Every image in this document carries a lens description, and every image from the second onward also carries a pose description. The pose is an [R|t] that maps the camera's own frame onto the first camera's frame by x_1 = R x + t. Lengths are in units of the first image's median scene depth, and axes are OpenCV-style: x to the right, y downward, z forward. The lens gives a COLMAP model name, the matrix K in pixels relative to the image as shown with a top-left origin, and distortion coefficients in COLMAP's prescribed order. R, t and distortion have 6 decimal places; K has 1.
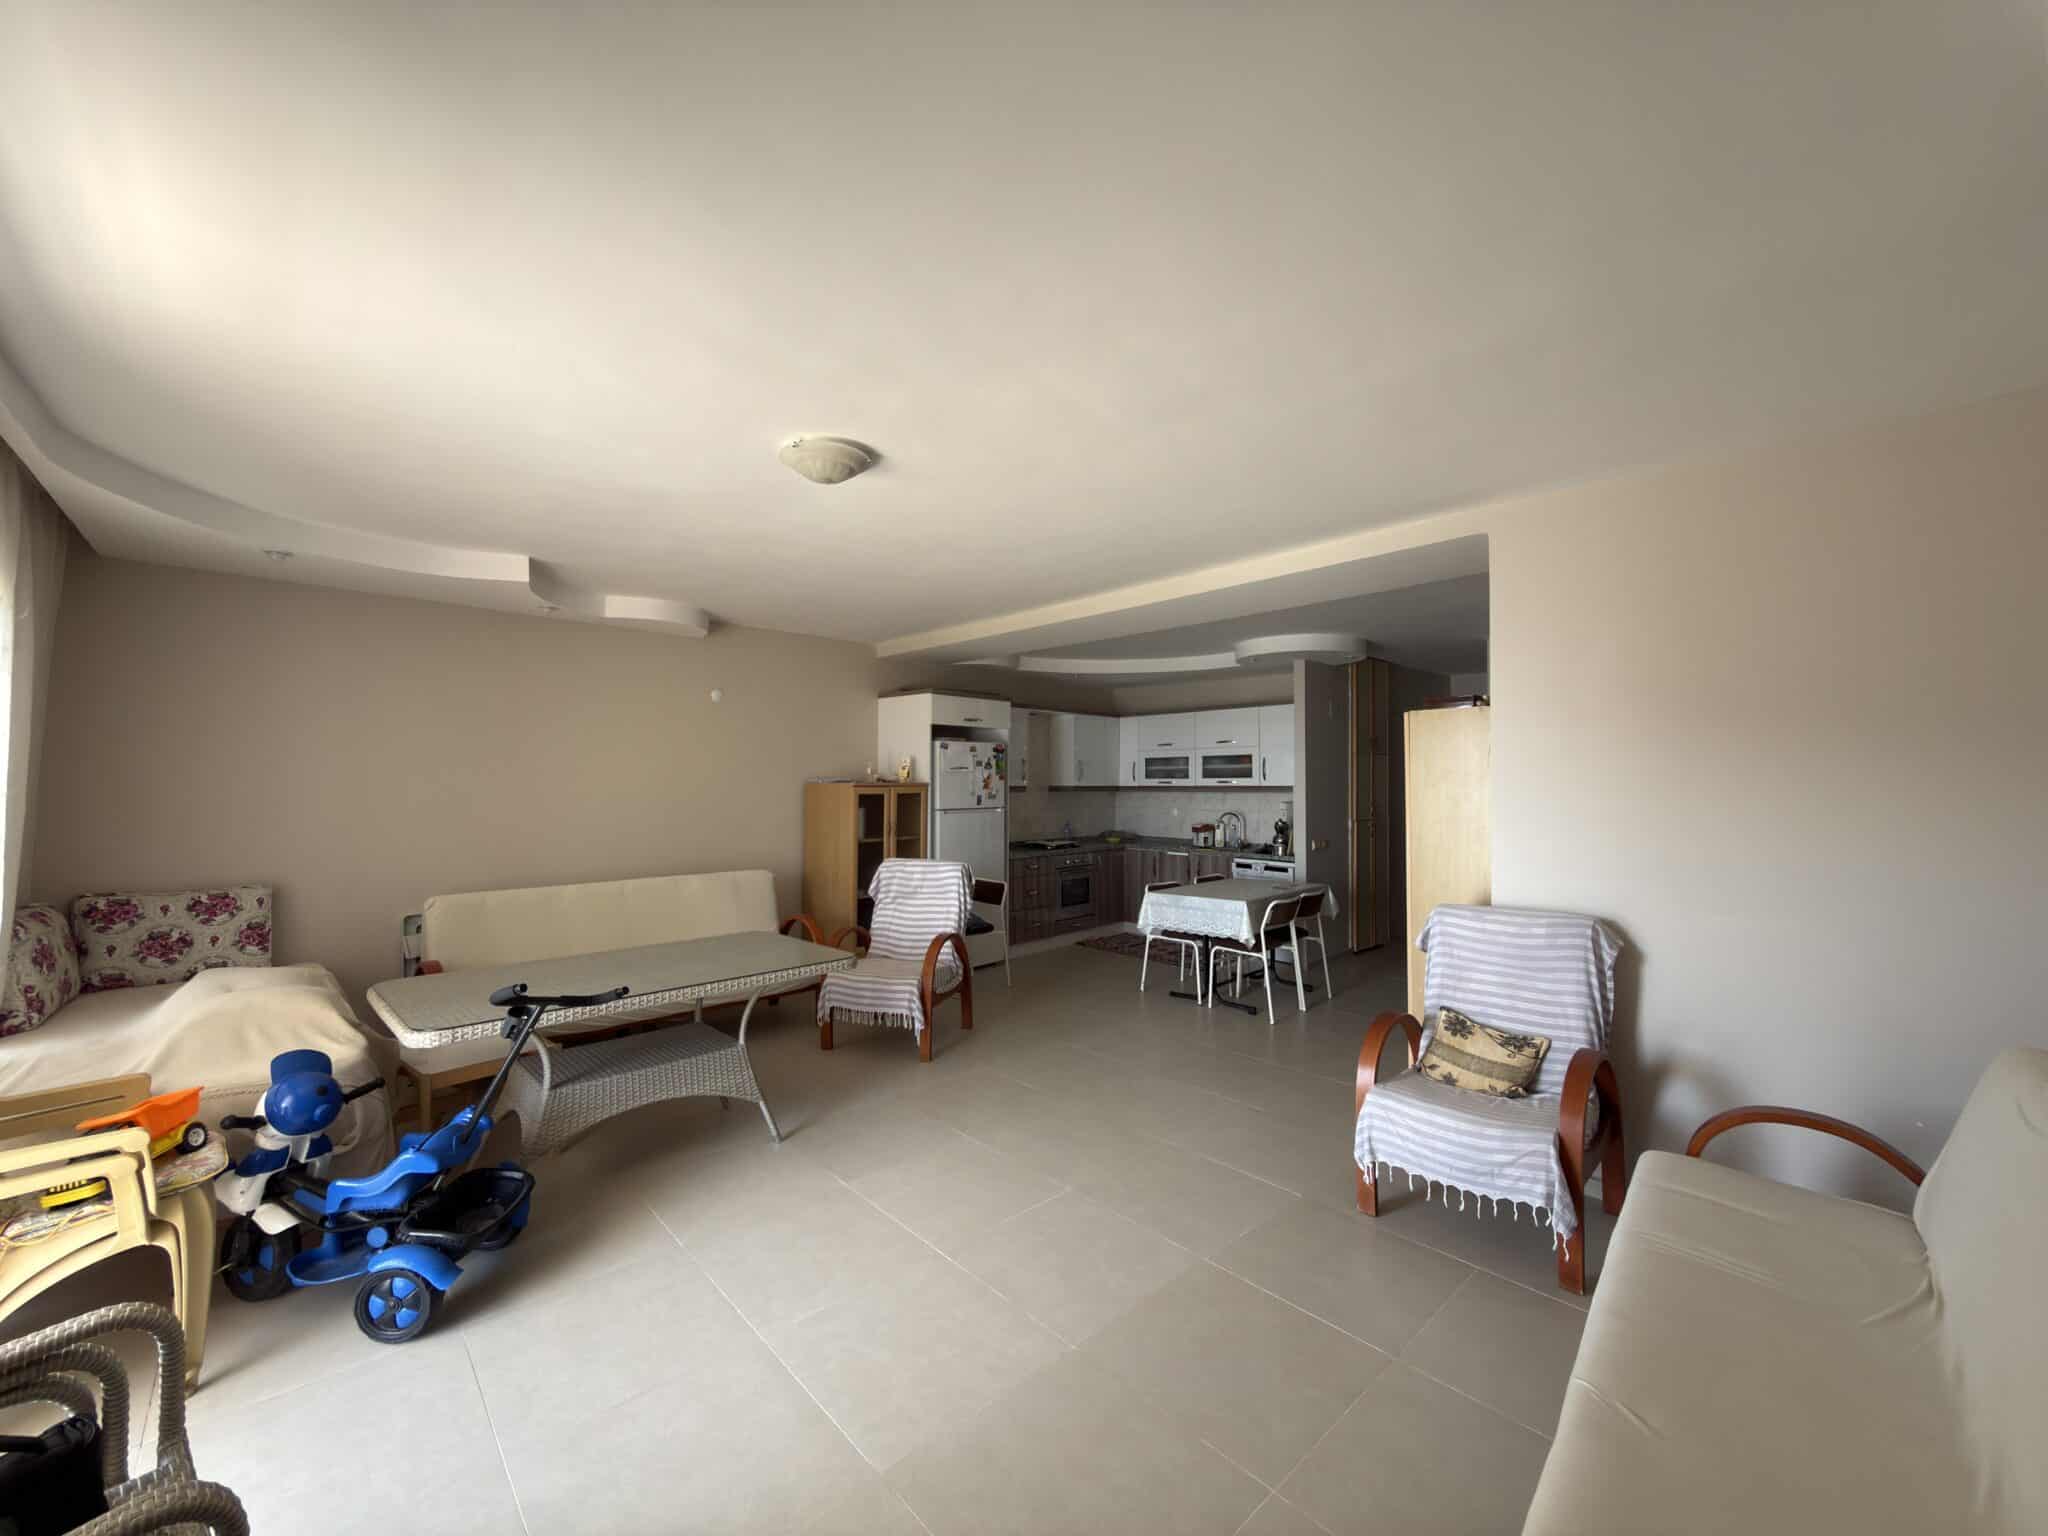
lens RADIAL K [[811.2, 0, 1026.1], [0, 811.2, 766.4], [0, 0, 1]] dist [-0.000614, 0.000204]
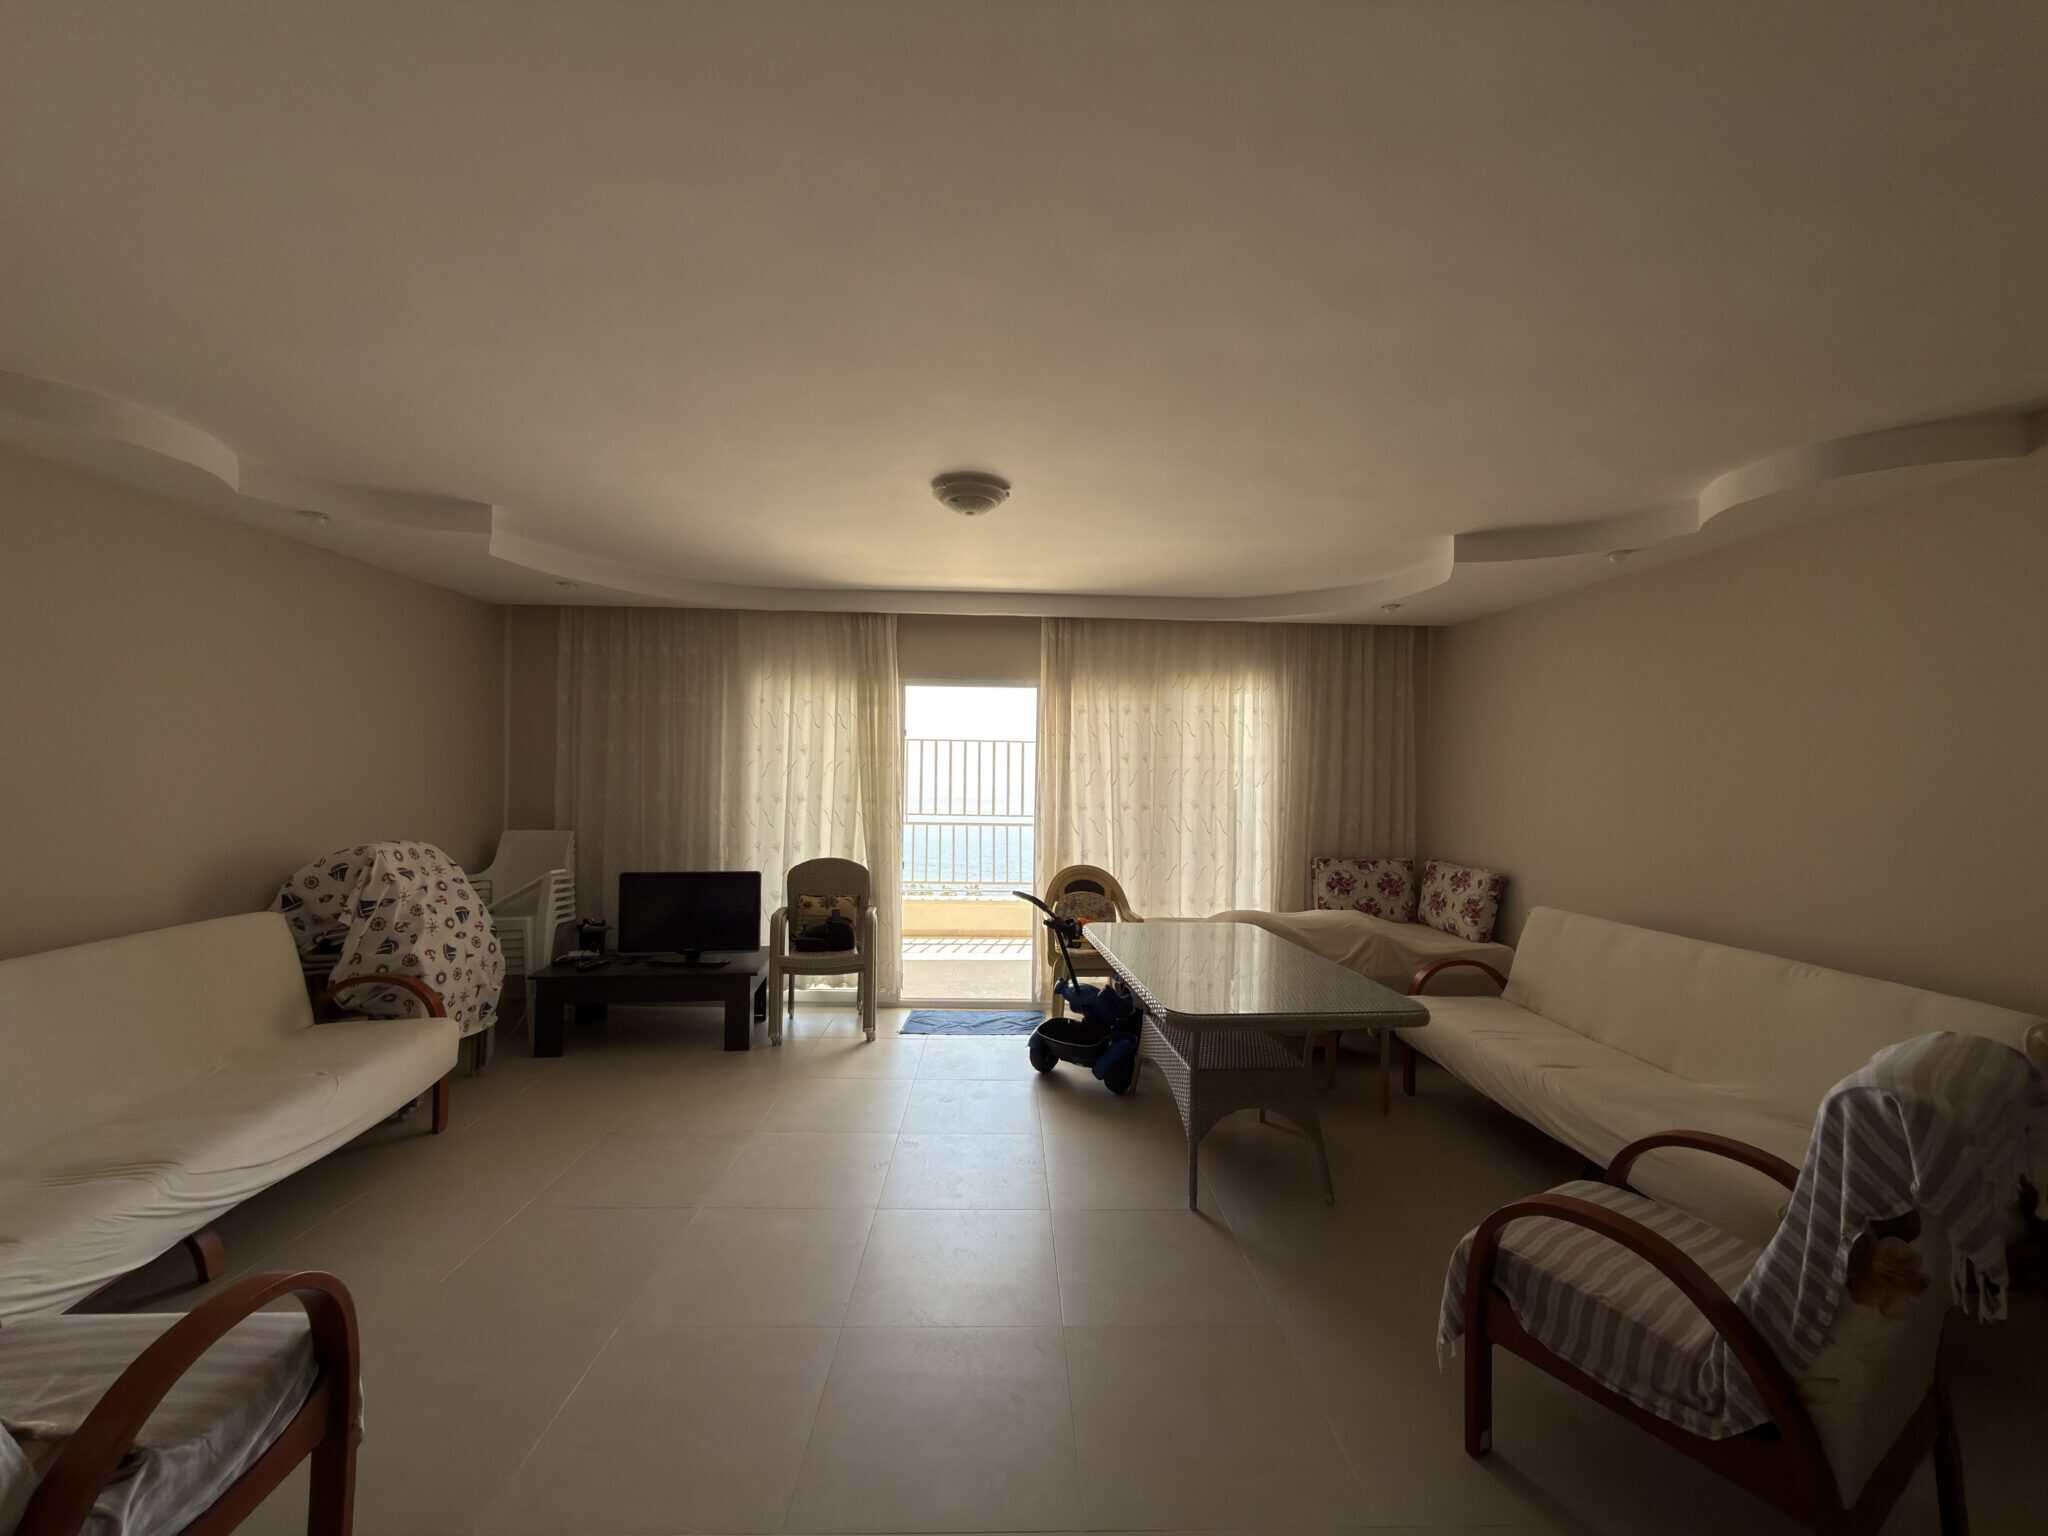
lens RADIAL K [[811.2, 0, 1026.1], [0, 811.2, 766.4], [0, 0, 1]] dist [-0.000614, 0.000204]
pose [[-0.651751, -0.022609, -0.758096, 0.229618], [-0.002401, 0.999612, -0.027747, 0.016722], [0.758429, -0.016264, -0.651553, 0.723138]]
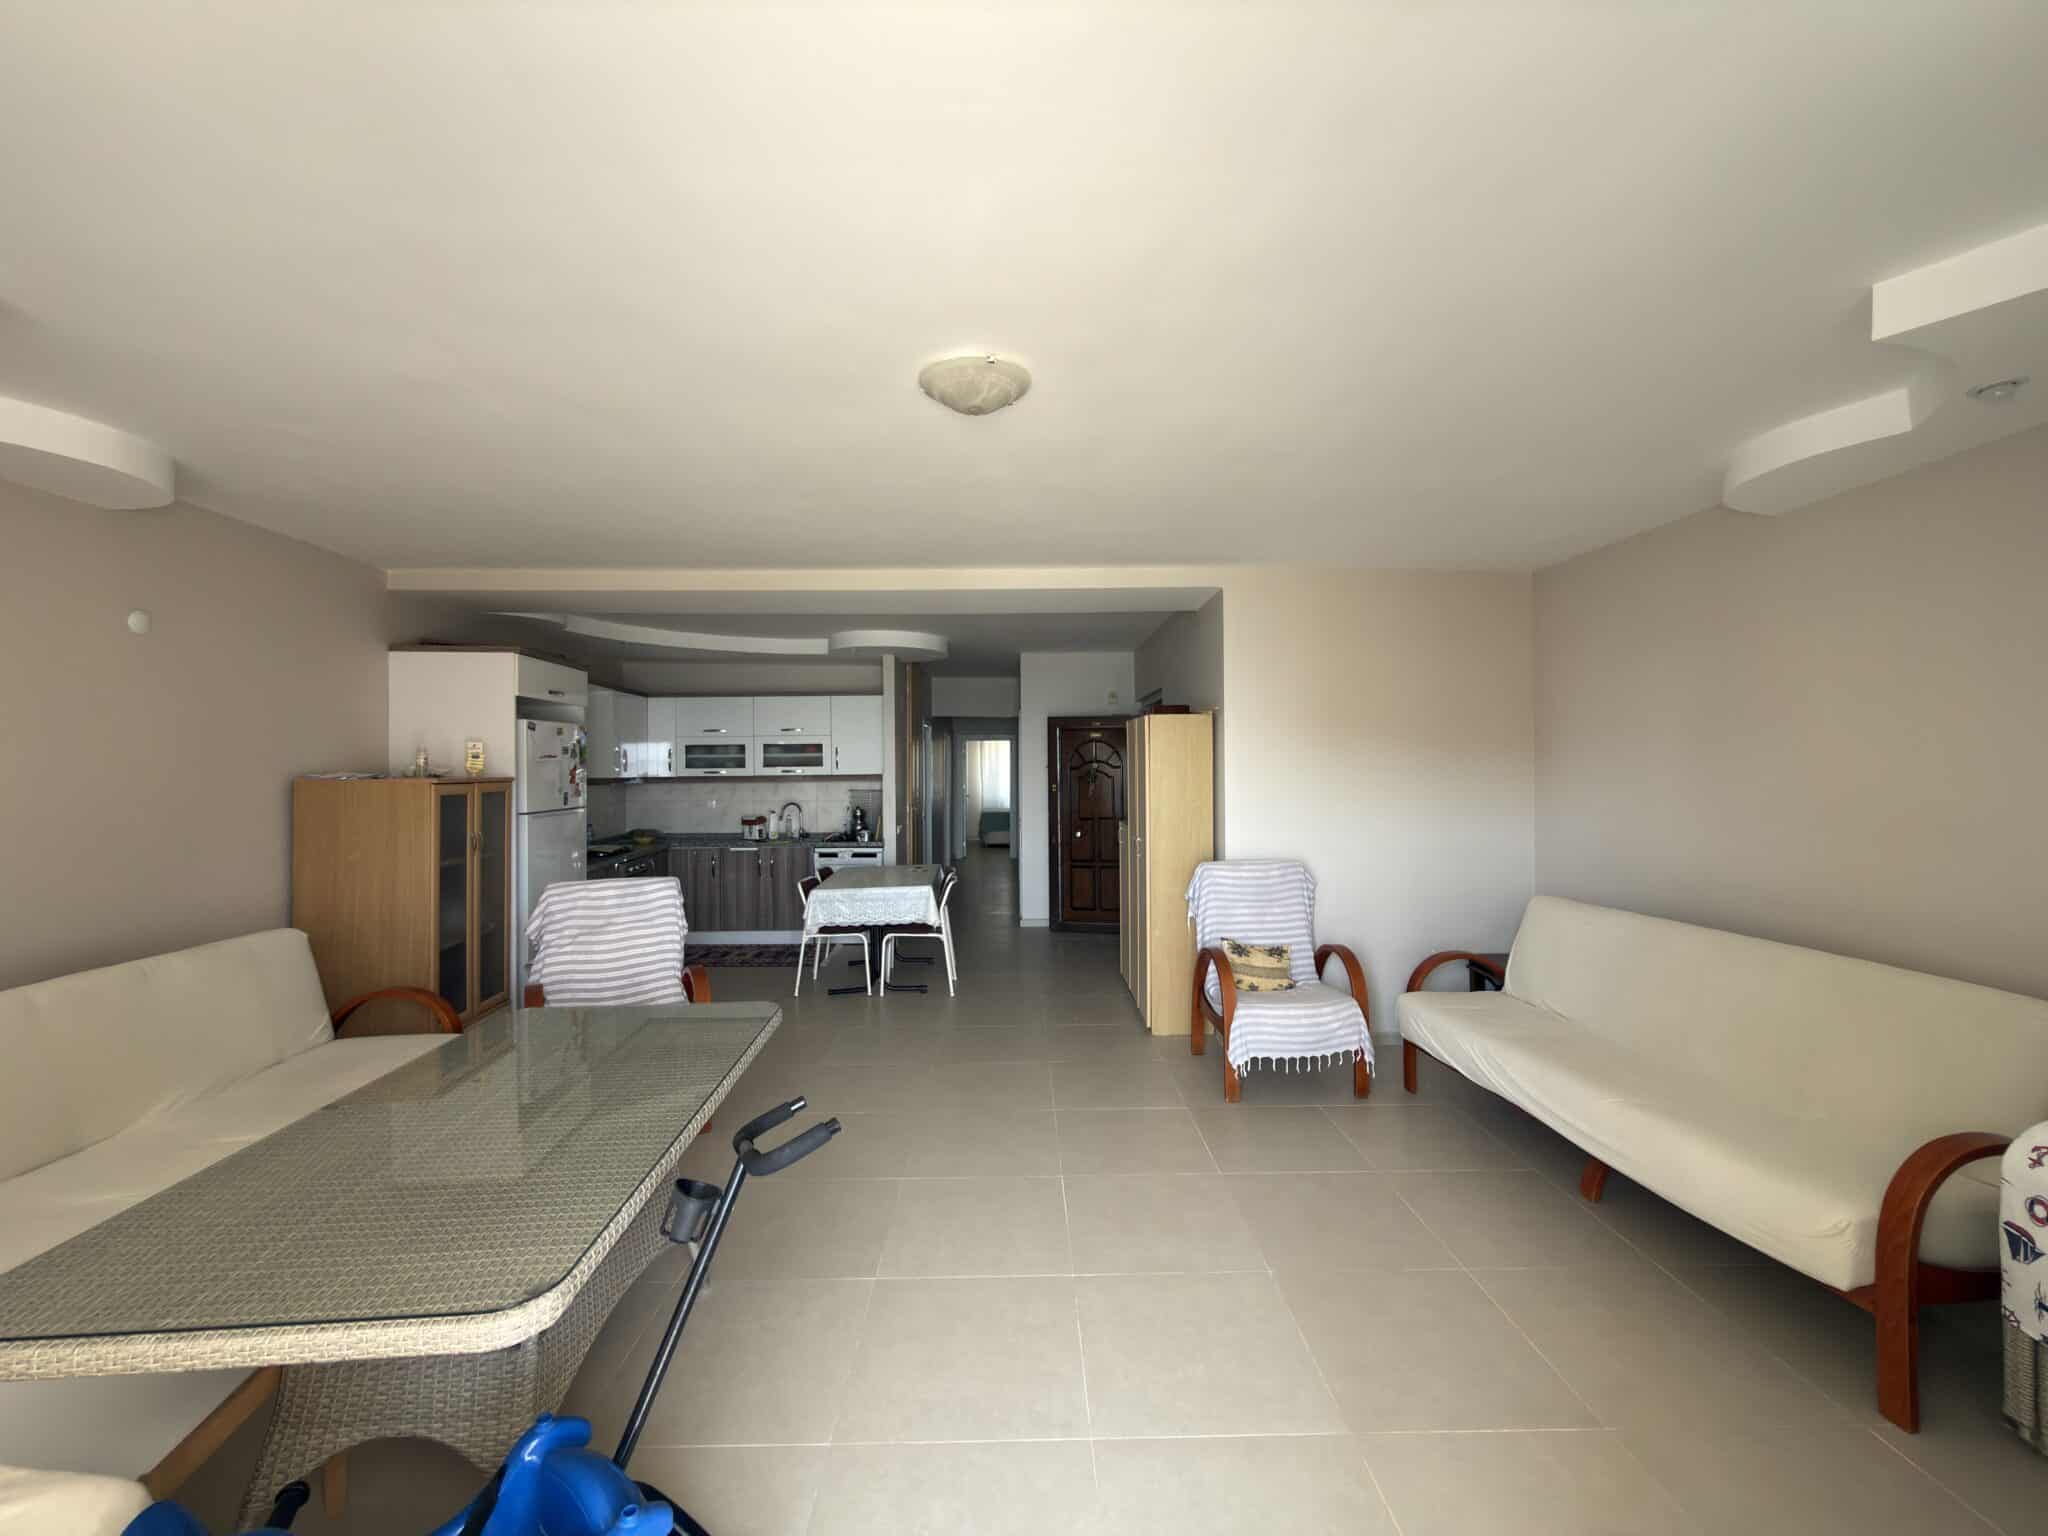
lens RADIAL K [[811.2, 0, 1026.1], [0, 811.2, 766.4], [0, 0, 1]] dist [-0.000614, 0.000204]
pose [[0.666127, -0.005802, 0.745816, -0.327662], [-0.006690, 0.999883, 0.013754, -0.002036], [-0.745808, -0.014151, 0.666011, 0.163005]]
